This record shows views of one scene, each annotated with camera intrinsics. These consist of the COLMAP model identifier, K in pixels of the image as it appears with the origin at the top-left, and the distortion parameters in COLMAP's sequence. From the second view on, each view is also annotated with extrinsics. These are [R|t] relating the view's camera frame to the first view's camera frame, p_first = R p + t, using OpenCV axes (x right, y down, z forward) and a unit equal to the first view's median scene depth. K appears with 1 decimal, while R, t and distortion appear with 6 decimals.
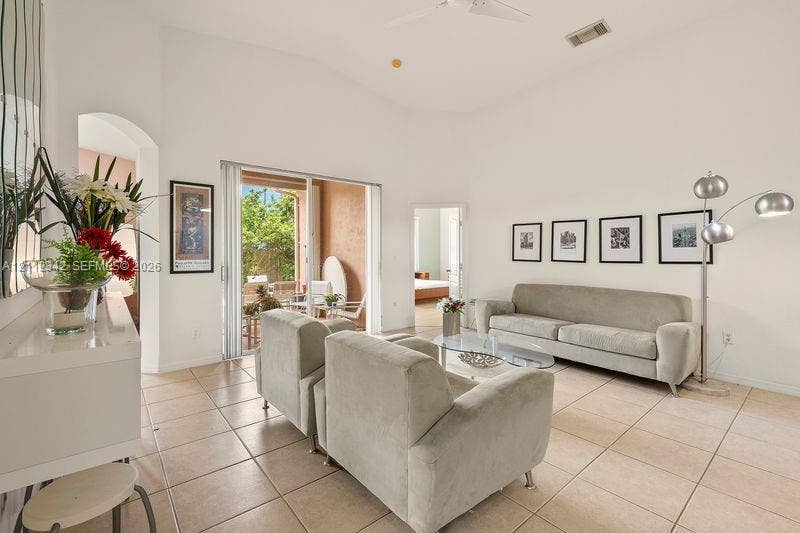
lens RADIAL K [[353.0, 0, 400.0], [0, 353.0, 255.1], [0, 0, 1]] dist [0.000766, 0.000035]
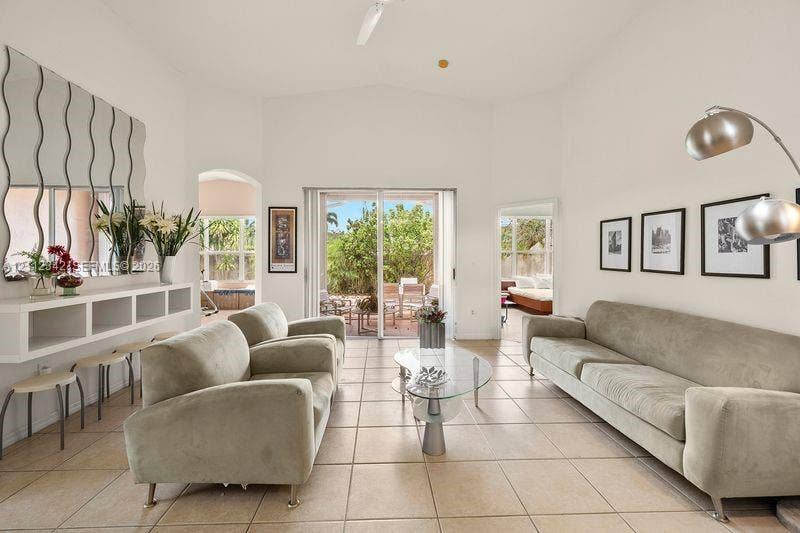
lens RADIAL K [[343.4, 0, 397.6], [0, 343.4, 256.4], [0, 0, 1]] dist [-0.000831, -0.000123]
pose [[0.795502, -0.000910, -0.605950, 0.515534], [-0.006715, 0.999924, -0.010319, -0.002105], [0.605914, 0.012278, 0.795436, 0.190564]]
